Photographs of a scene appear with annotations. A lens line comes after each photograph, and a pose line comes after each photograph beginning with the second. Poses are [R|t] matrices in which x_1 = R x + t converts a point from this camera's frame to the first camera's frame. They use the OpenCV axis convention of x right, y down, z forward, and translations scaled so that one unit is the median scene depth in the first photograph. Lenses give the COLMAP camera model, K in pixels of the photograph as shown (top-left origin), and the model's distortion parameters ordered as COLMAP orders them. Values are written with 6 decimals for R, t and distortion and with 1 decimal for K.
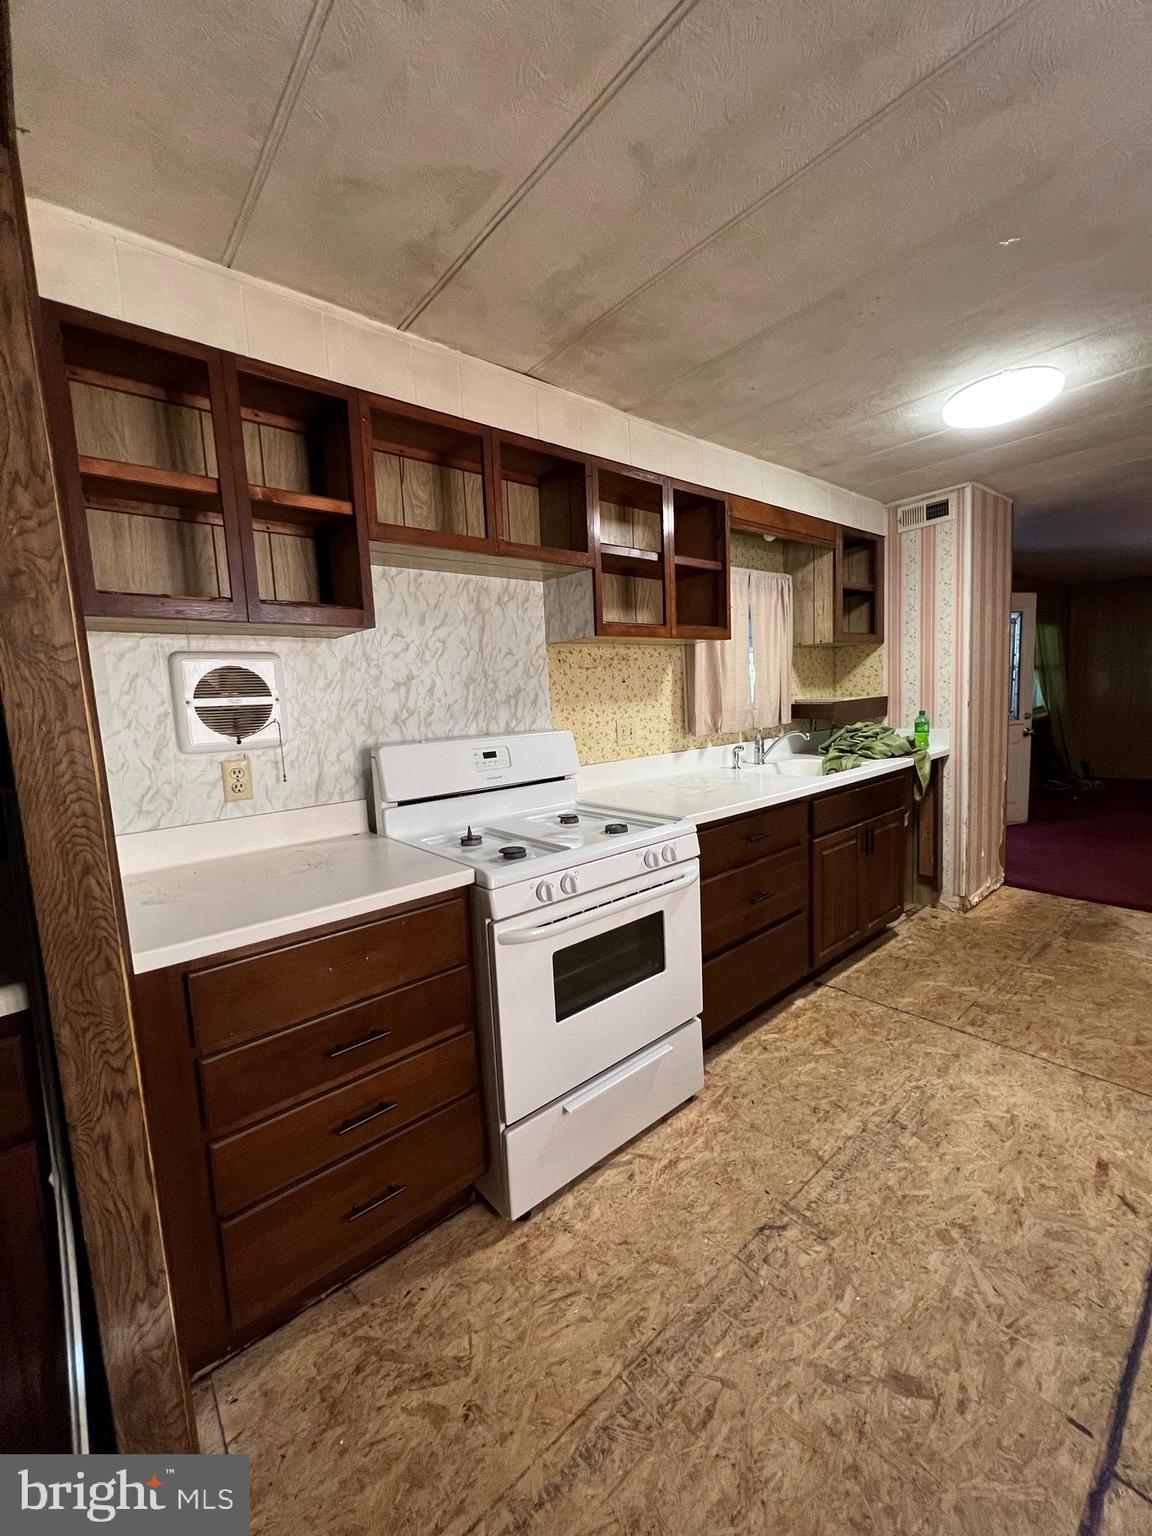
lens RADIAL K [[613.1, 0, 578.4], [0, 613.1, 764.3], [0, 0, 1]] dist [-0.000271, 0.000147]
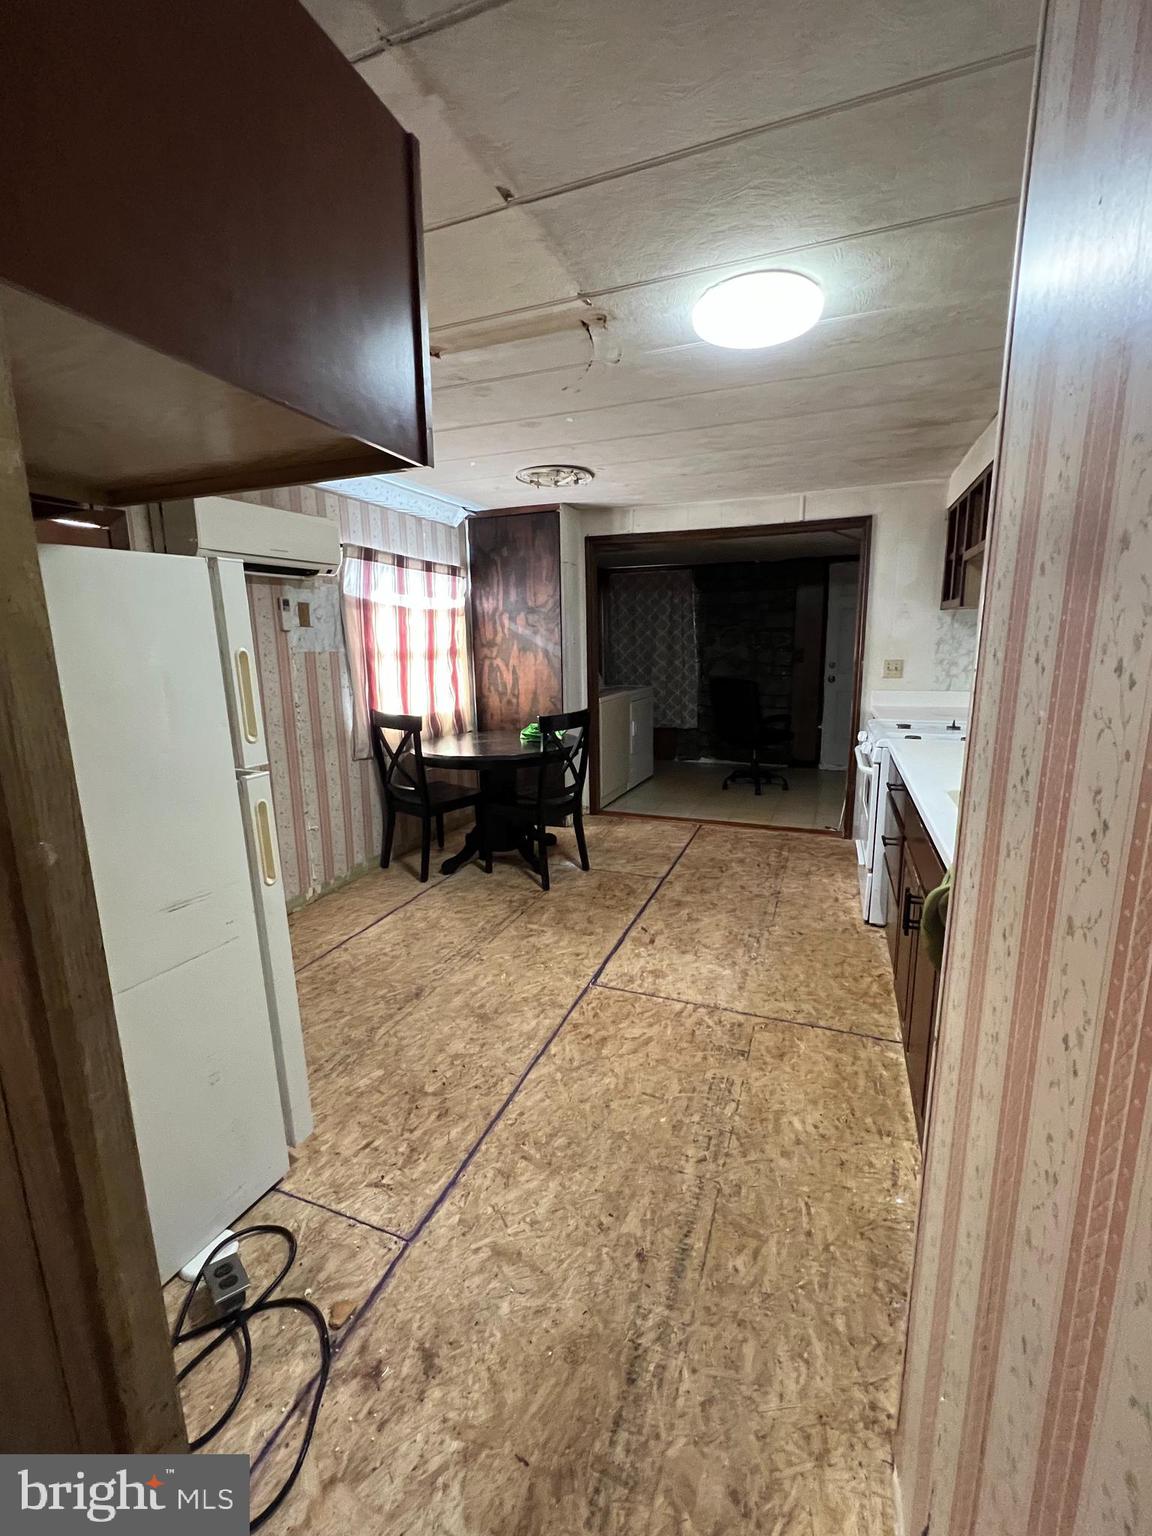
lens RADIAL K [[637.7, 0, 579.5], [0, 637.7, 760.0], [0, 0, 1]] dist [-0.002368, -0.000463]
pose [[-0.877864, 0.154662, -0.453249, 1.897199], [0.009822, 0.952032, 0.305840, -0.421957], [0.478810, 0.264034, -0.837274, 2.437013]]
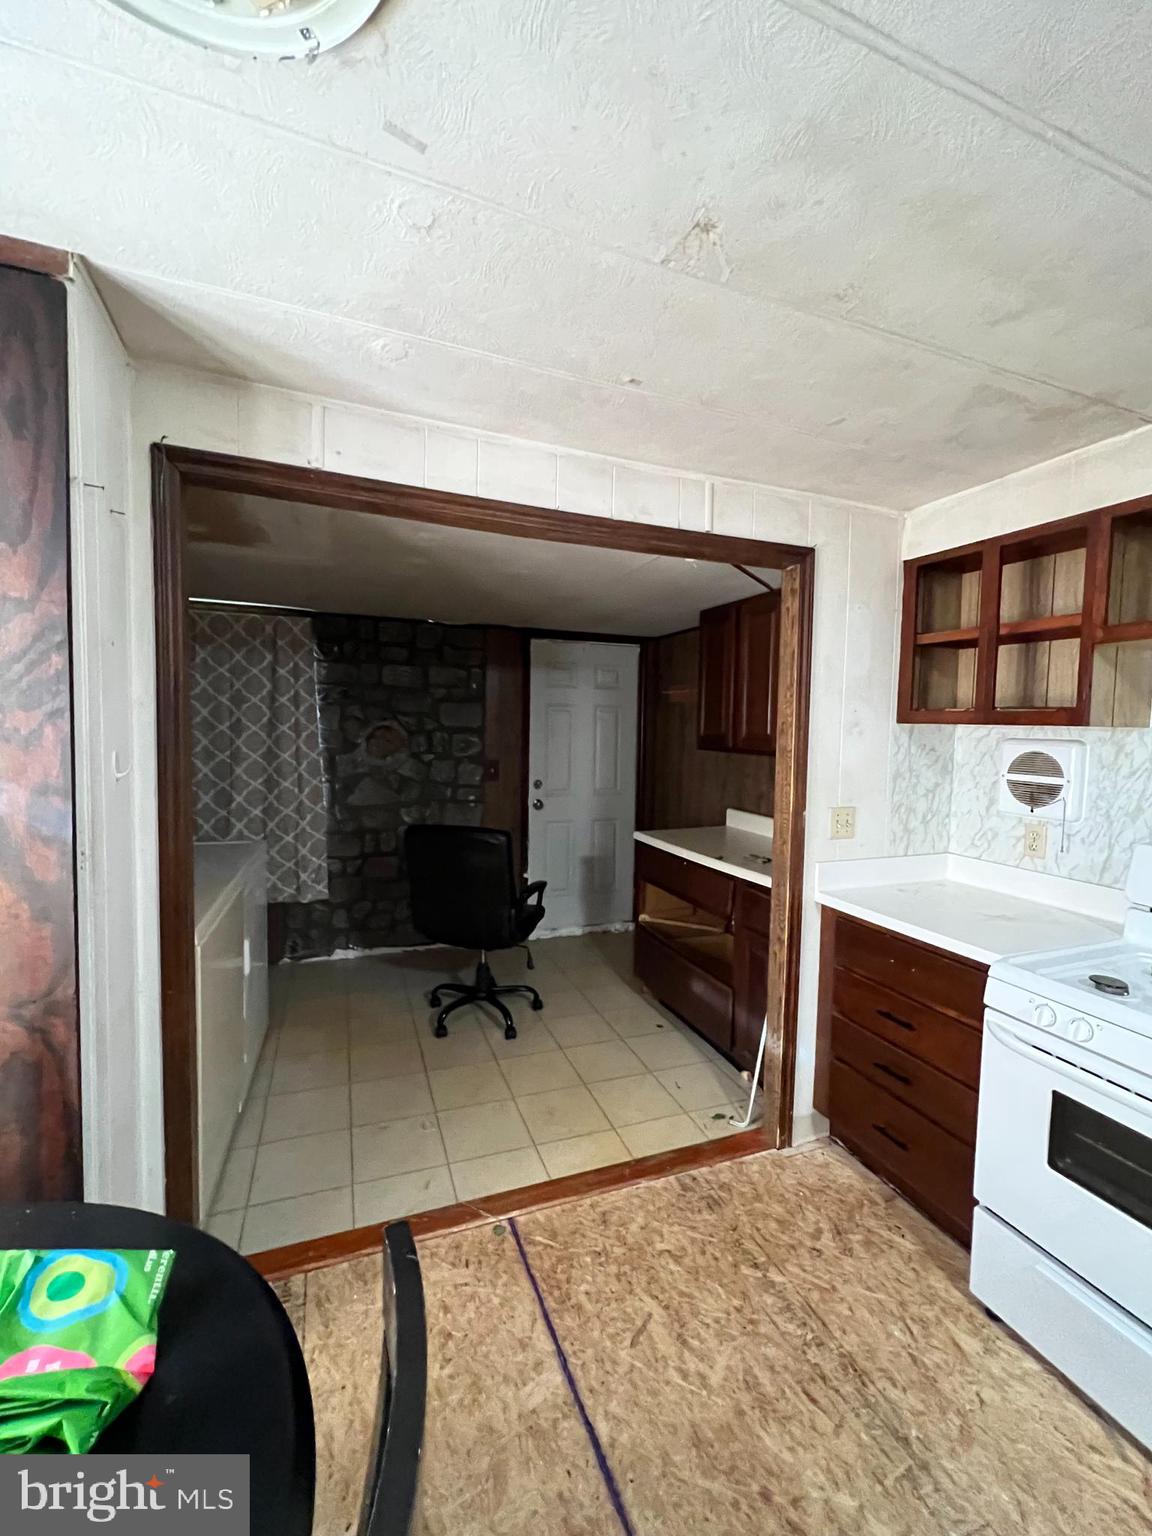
lens RADIAL K [[637.7, 0, 575.6], [0, 637.7, 760.8], [0, 0, 1]] dist [-0.002368, -0.000463]
pose [[-0.323131, 0.095752, -0.941498, 1.057527], [-0.110881, 0.984185, 0.138148, -0.233737], [0.939836, 0.149034, -0.307404, 0.555322]]
